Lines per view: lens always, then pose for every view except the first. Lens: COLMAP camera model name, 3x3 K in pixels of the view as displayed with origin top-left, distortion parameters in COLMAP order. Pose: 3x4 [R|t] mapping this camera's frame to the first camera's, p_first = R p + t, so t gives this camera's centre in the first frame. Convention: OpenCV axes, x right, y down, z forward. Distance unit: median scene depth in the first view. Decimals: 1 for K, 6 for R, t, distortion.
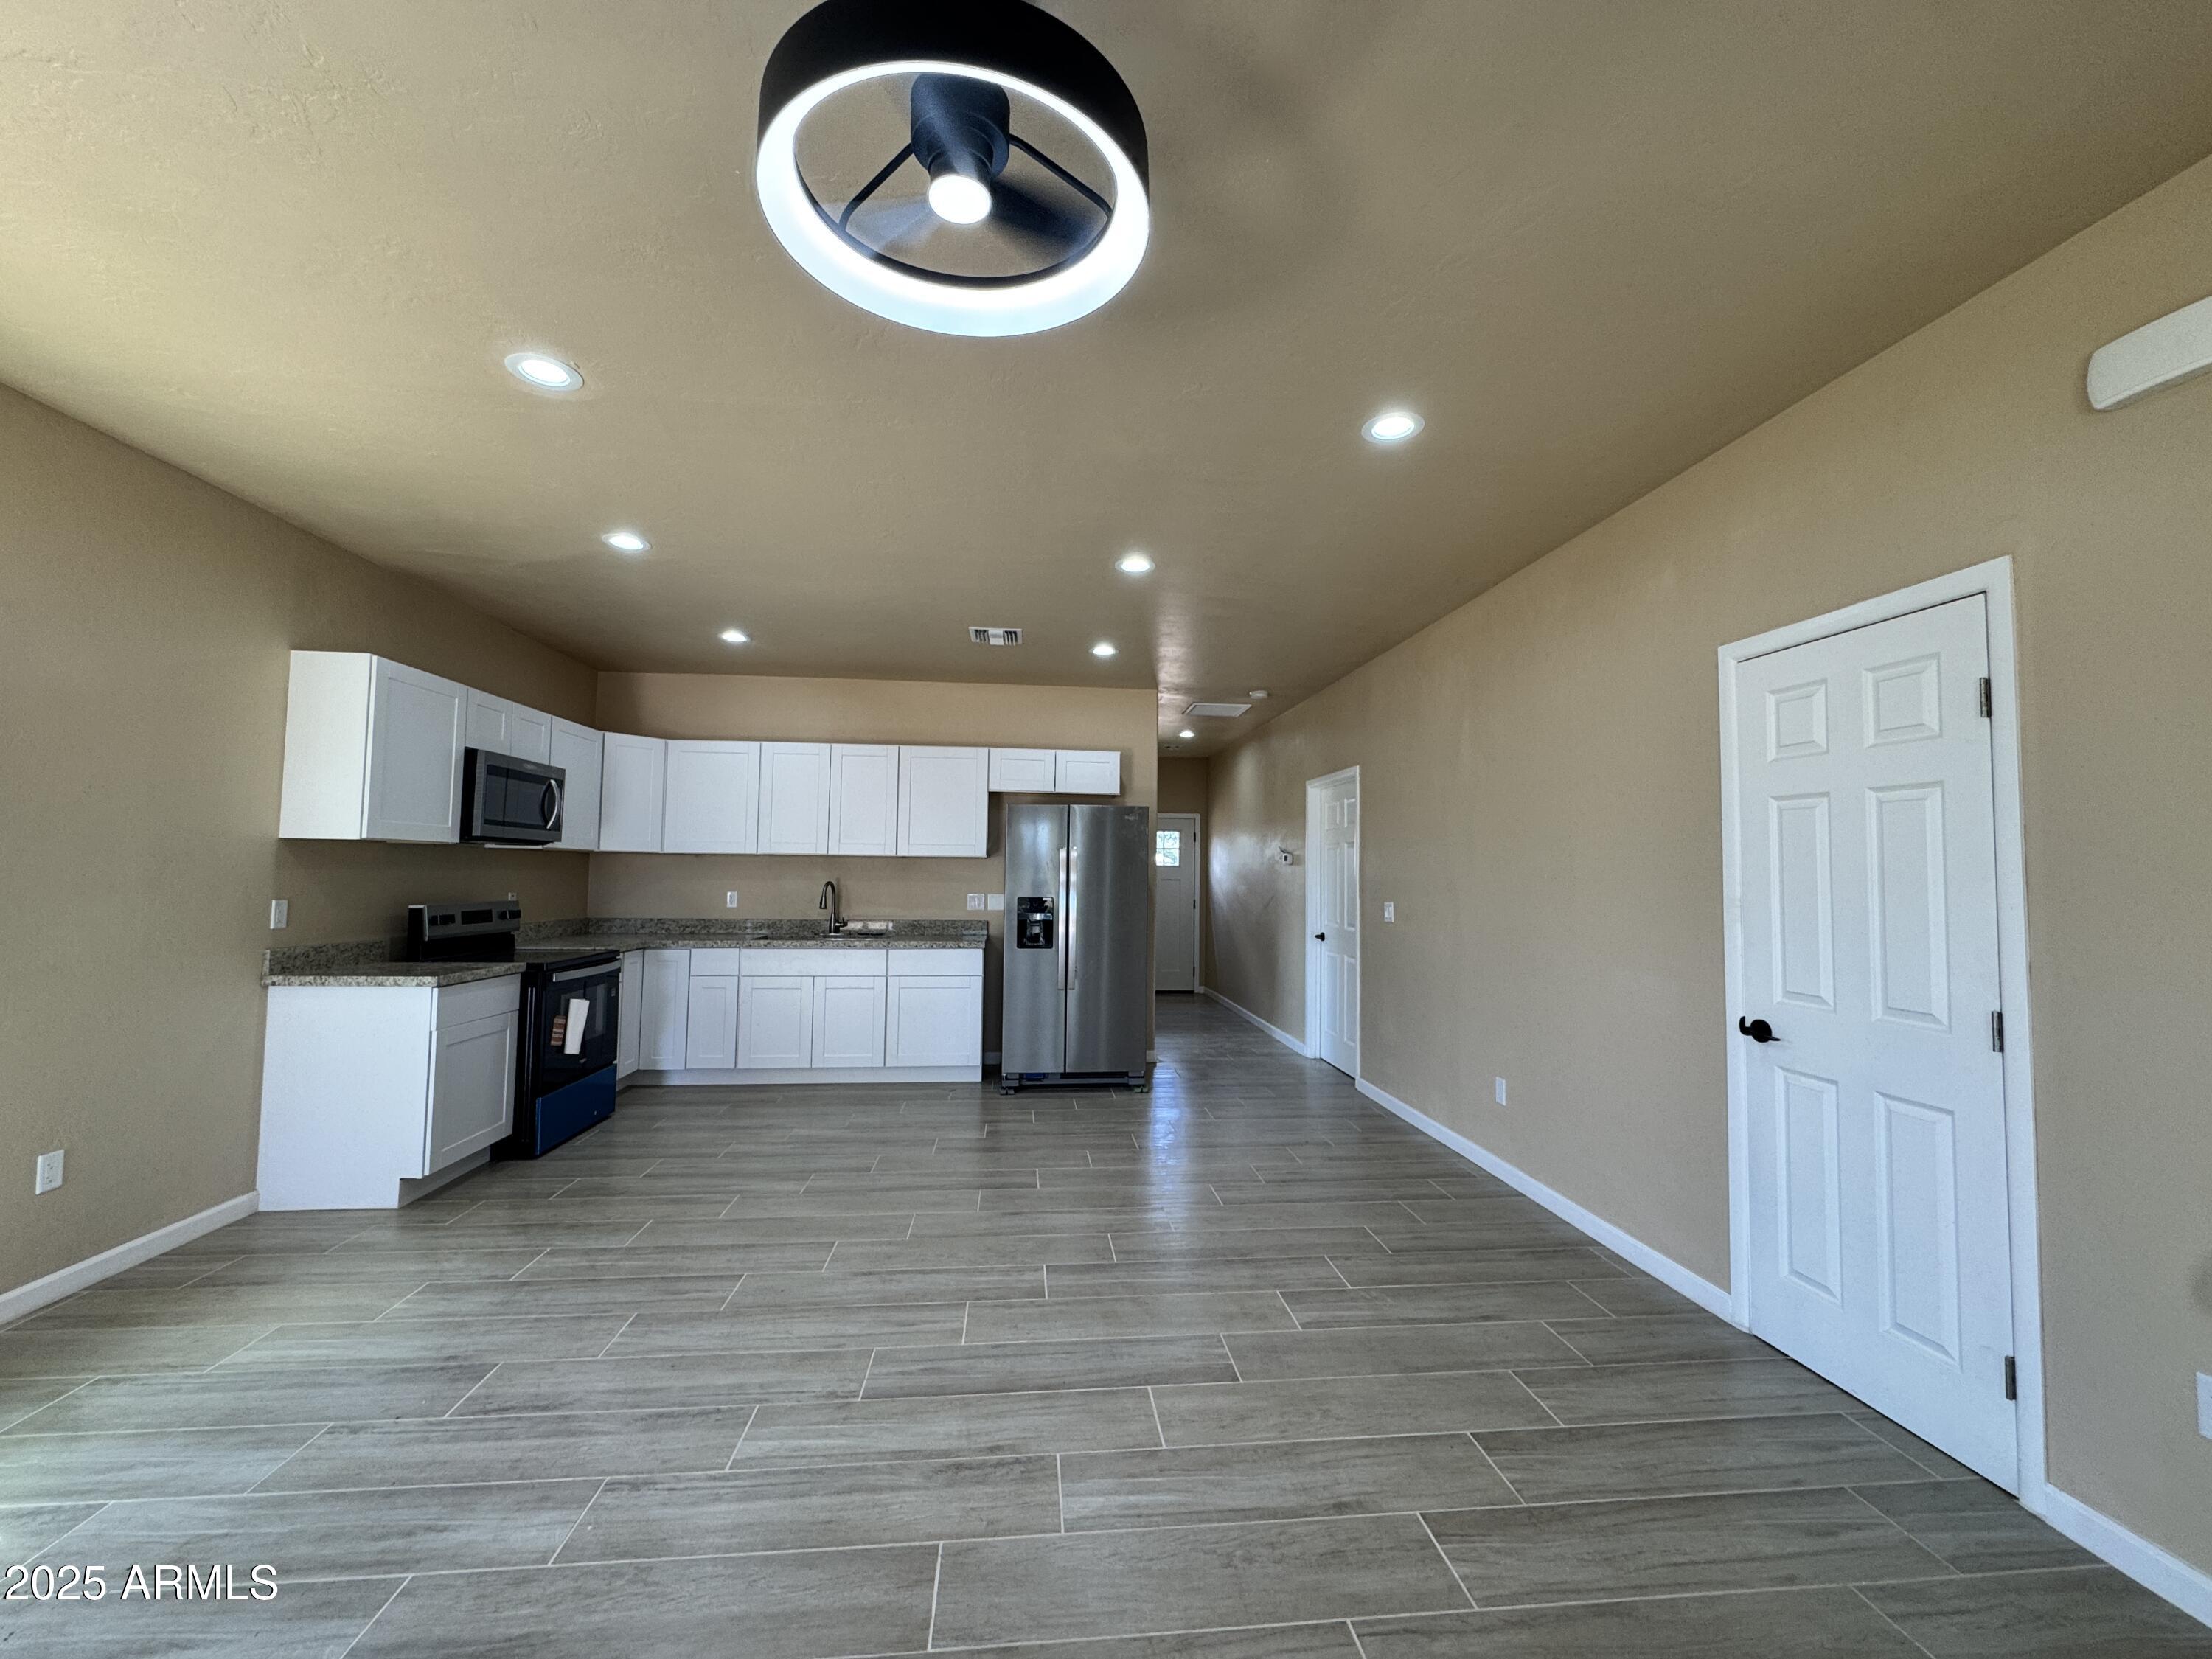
lens RADIAL K [[884.3, 0, 1103.9], [0, 884.3, 826.1], [0, 0, 1]] dist [-0.001703, 0.000103]
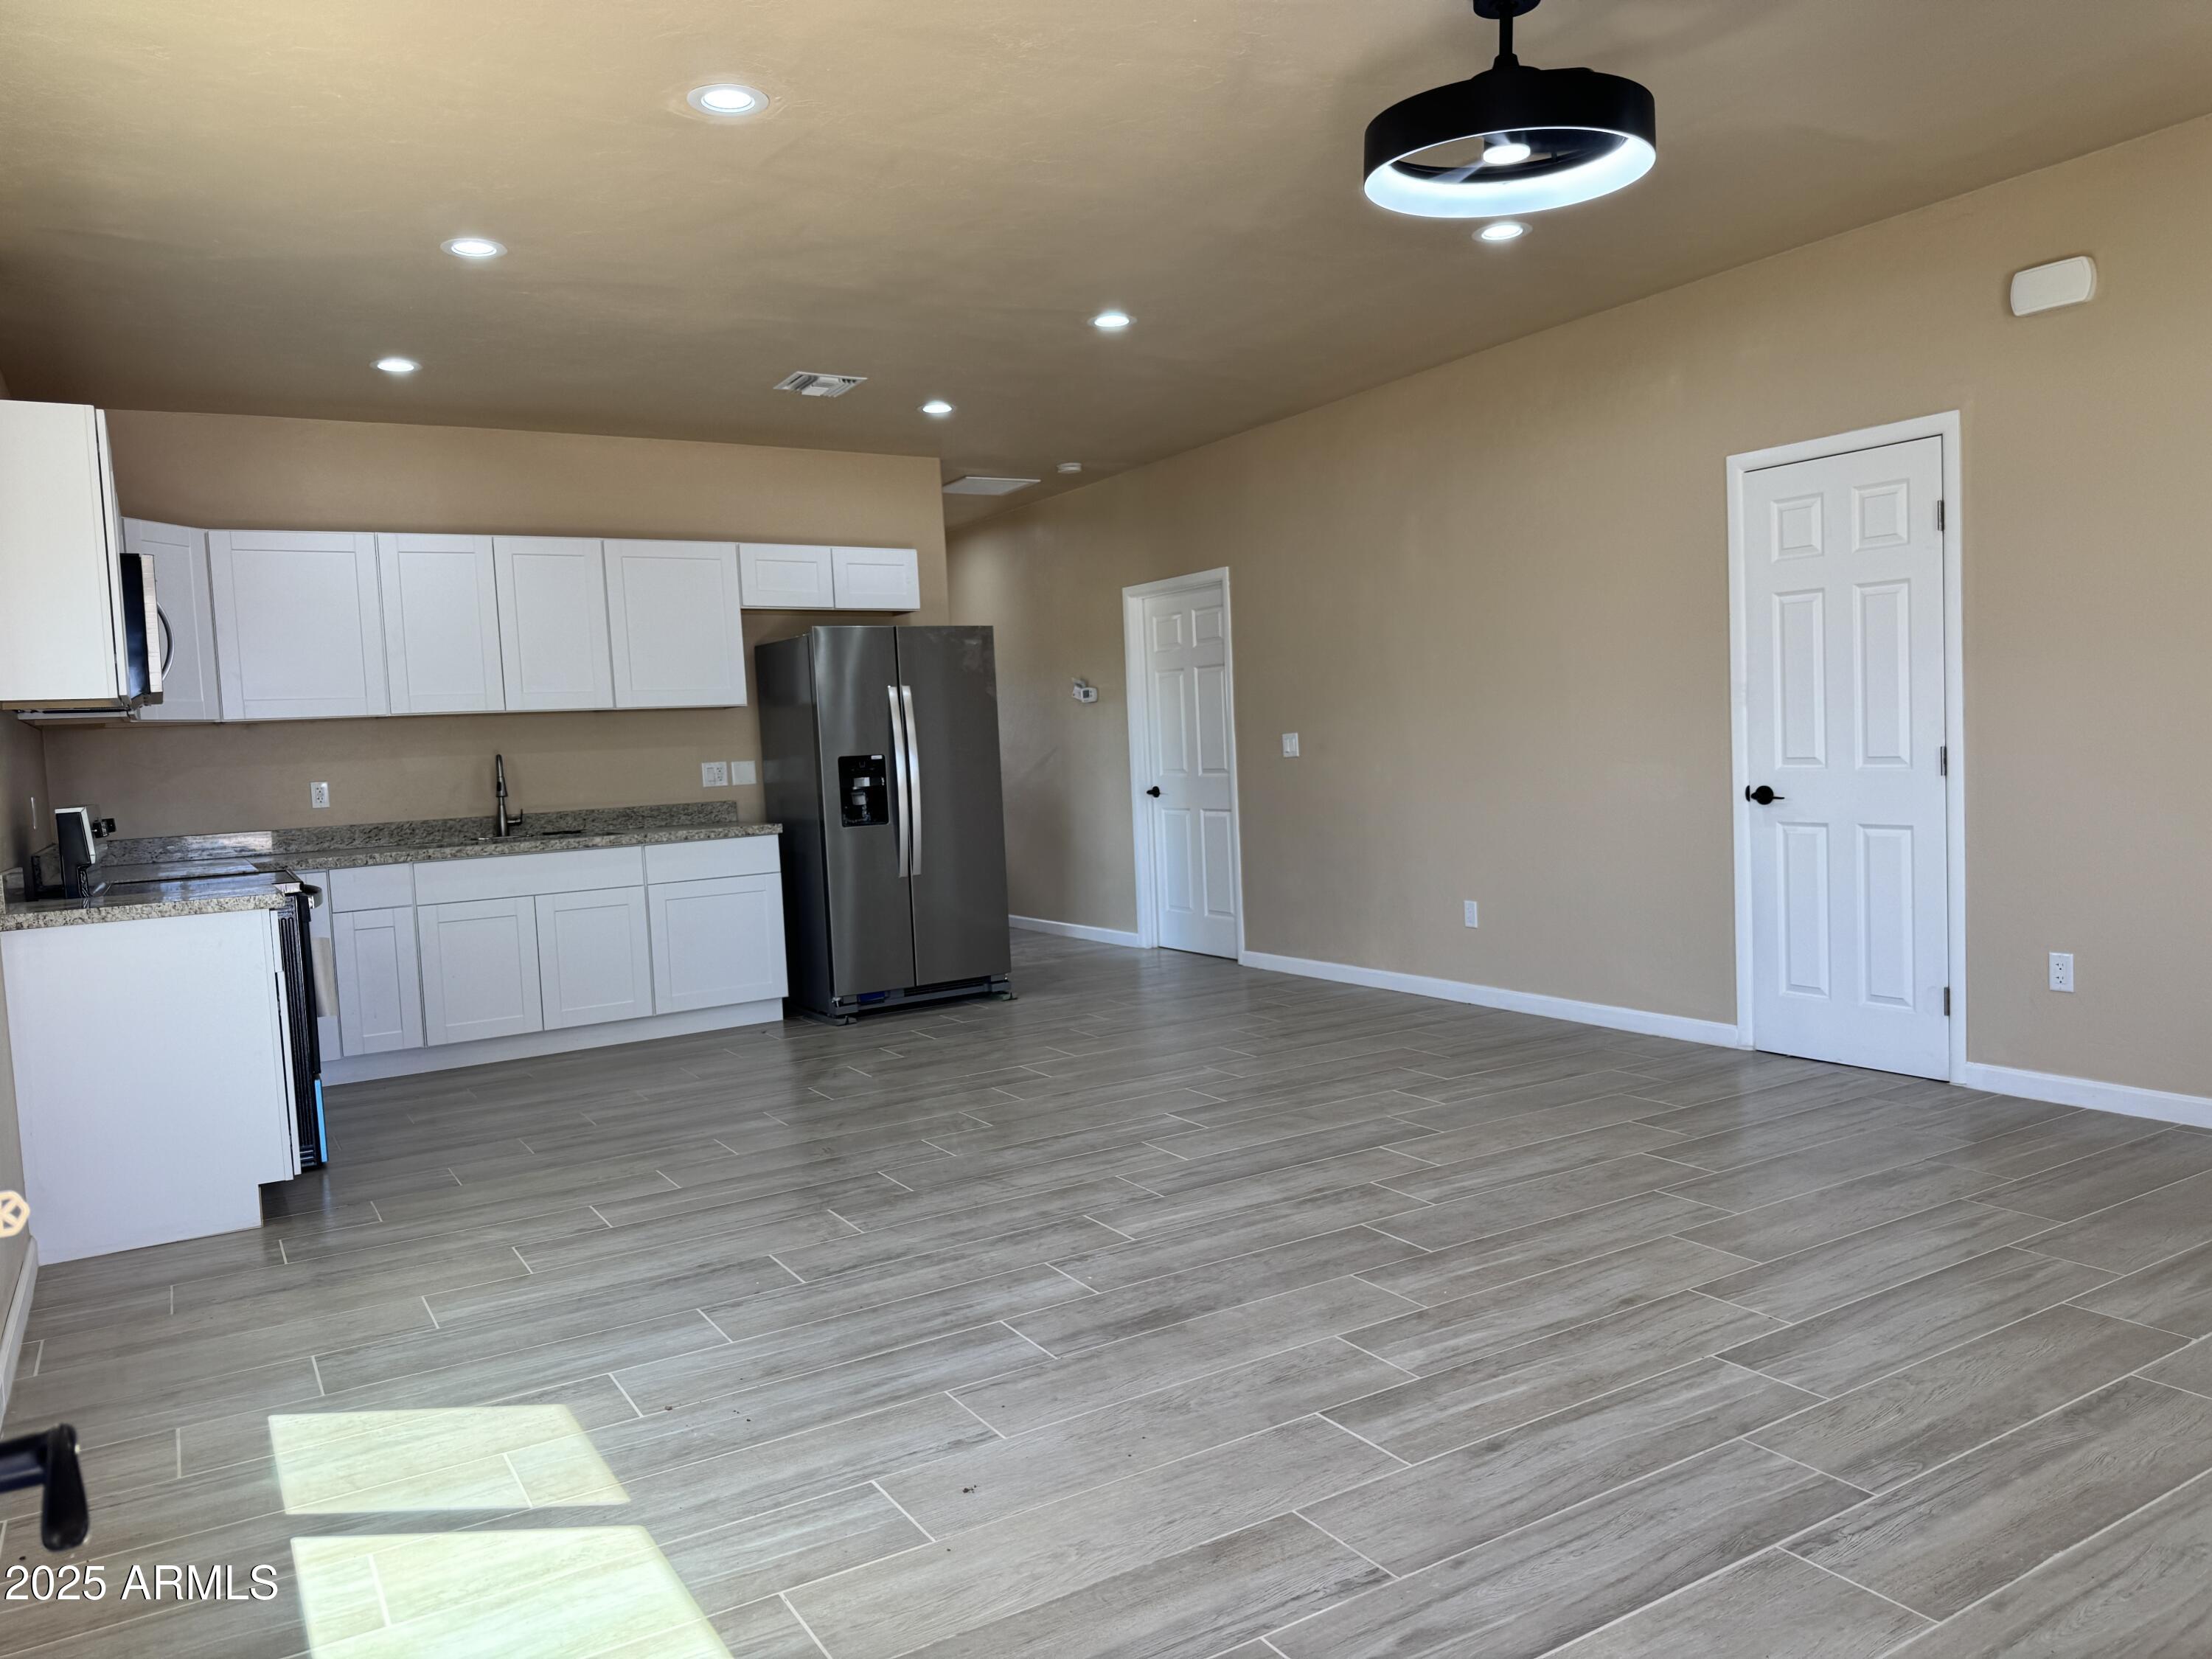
lens RADIAL K [[1560.1, 0, 1107.0], [0, 1560.1, 837.2], [0, 0, 1]] dist [0.118300, -0.173833]
pose [[0.899460, -0.083606, 0.428930, -0.863840], [0.036313, 0.992433, 0.117296, 0.007655], [-0.435491, -0.089928, 0.895690, -0.464907]]
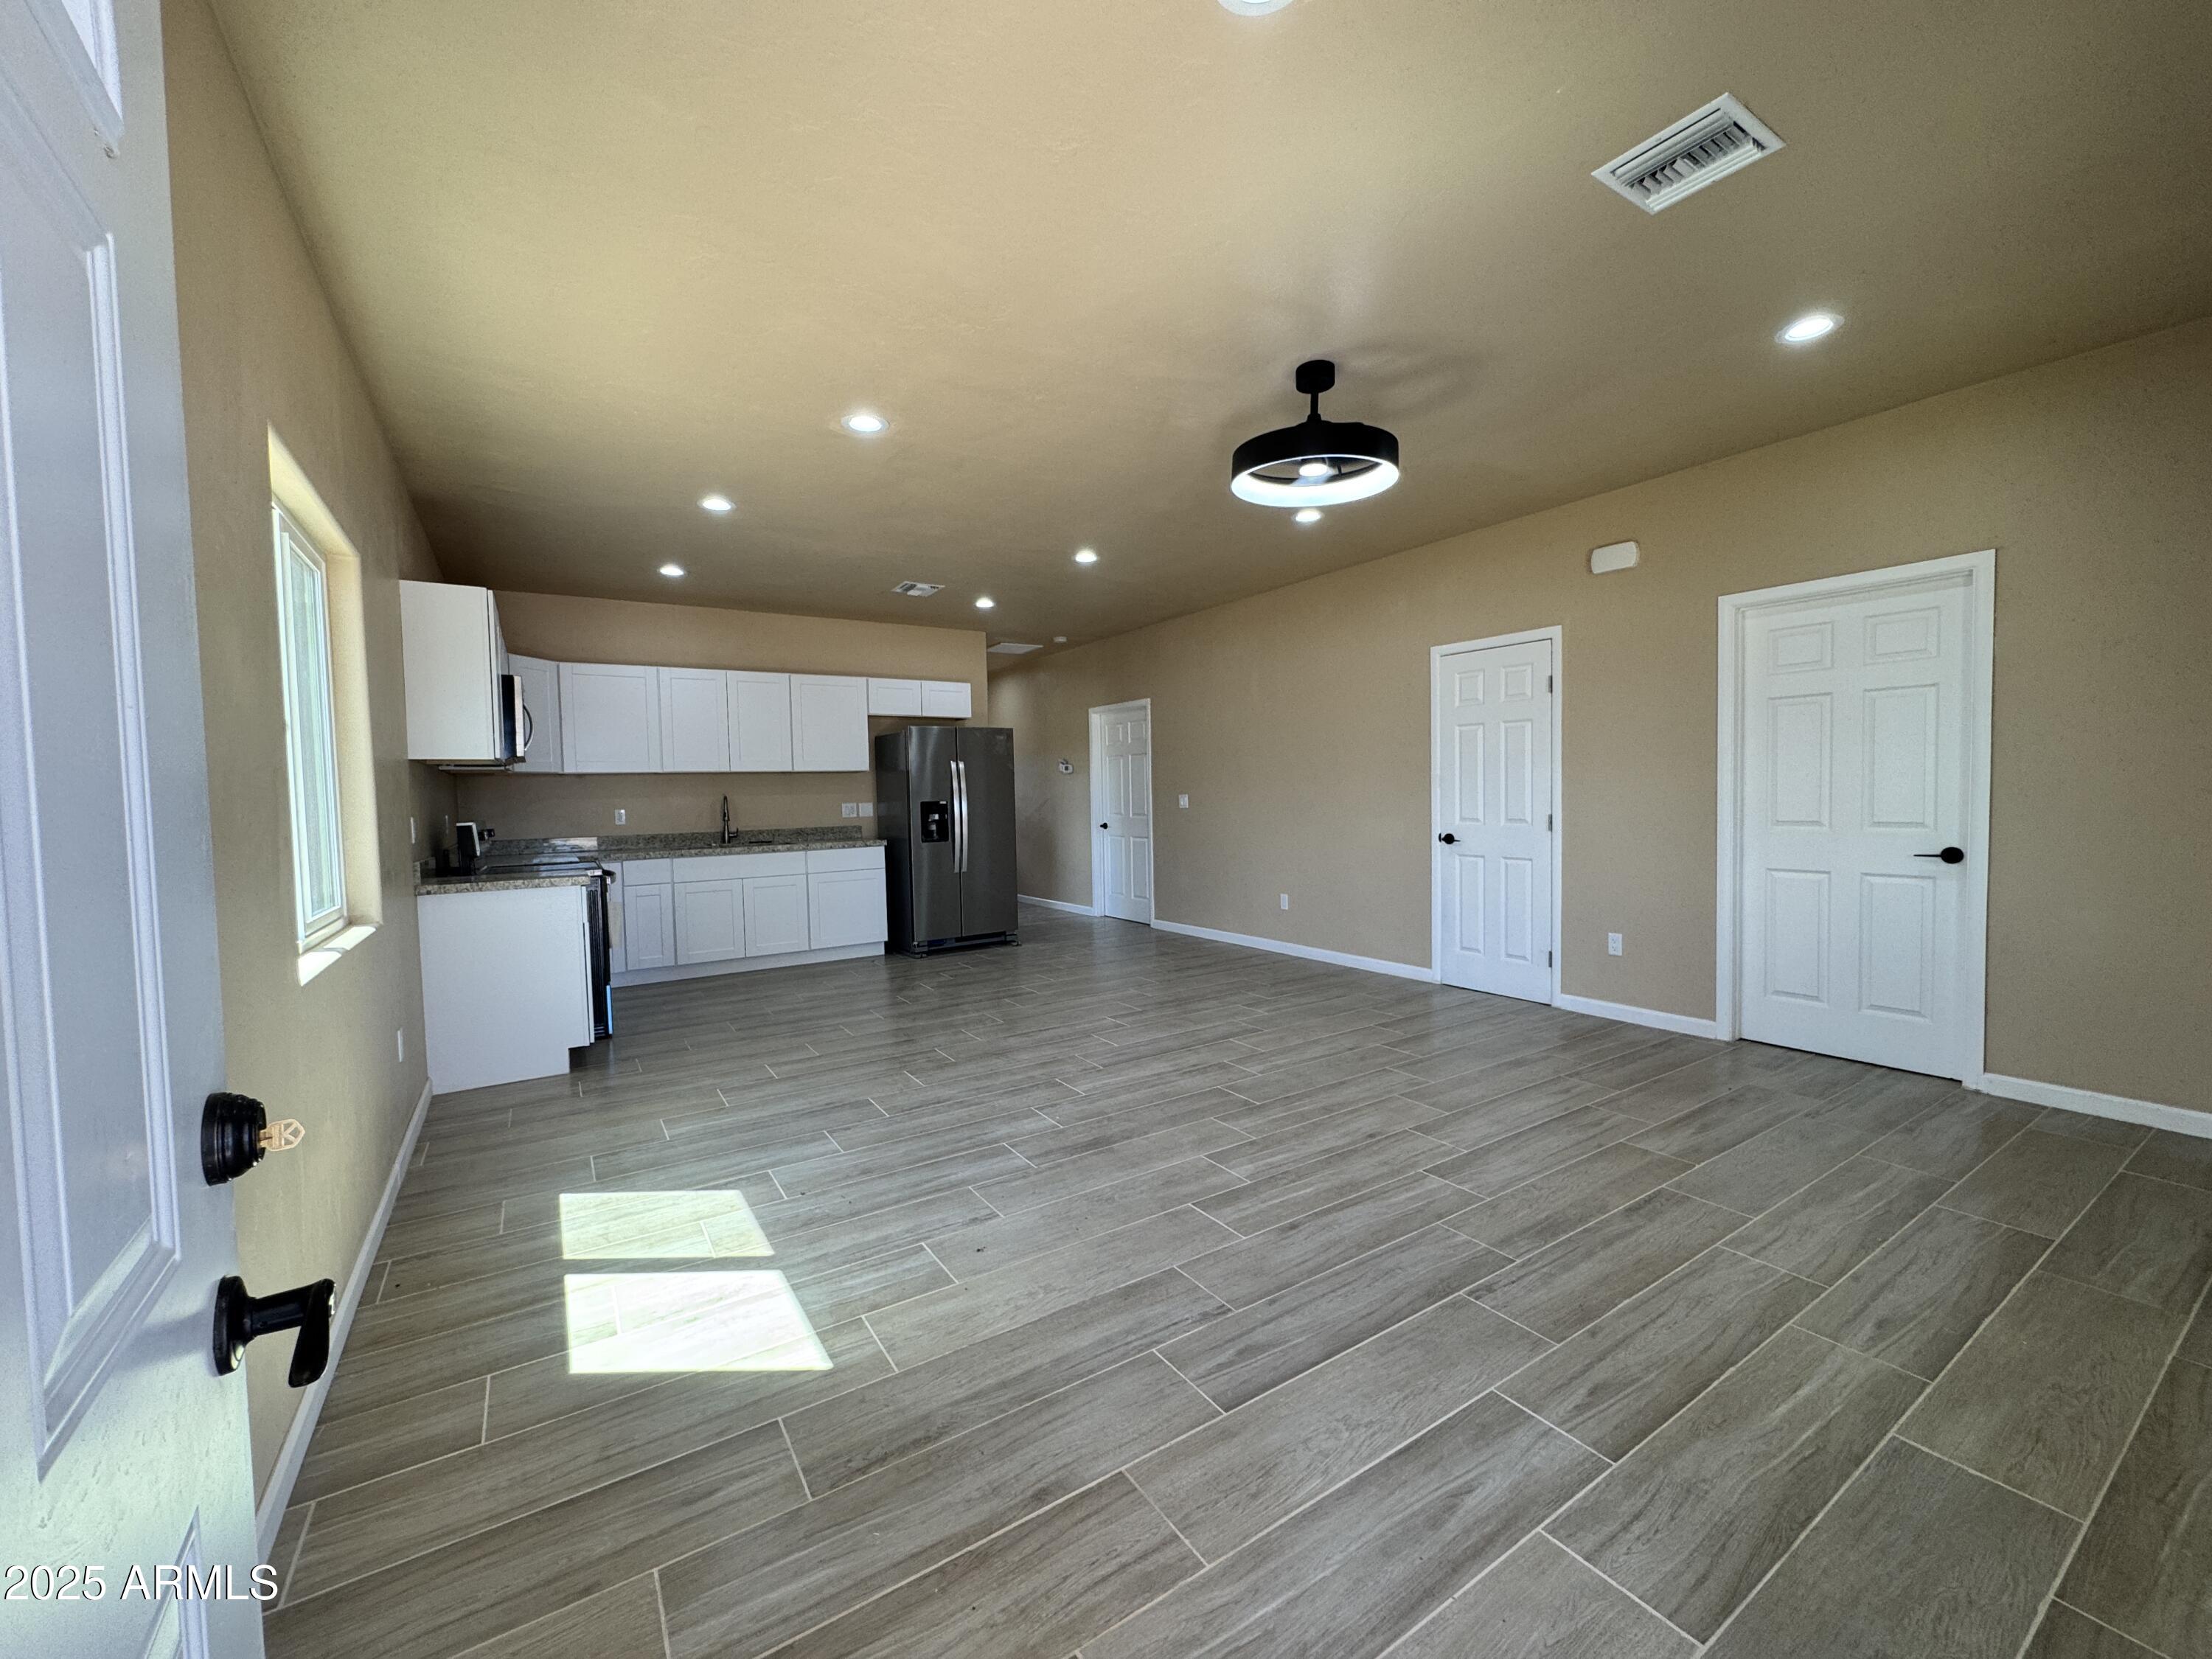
lens RADIAL K [[886.5, 0, 1104.6], [0, 886.5, 828.2], [0, 0, 1]] dist [-0.001848, -0.000060]
pose [[0.887747, -0.051359, 0.457457, -0.836625], [0.008639, 0.995440, 0.094994, 0.002970], [-0.460250, -0.080378, 0.884143, -0.418685]]
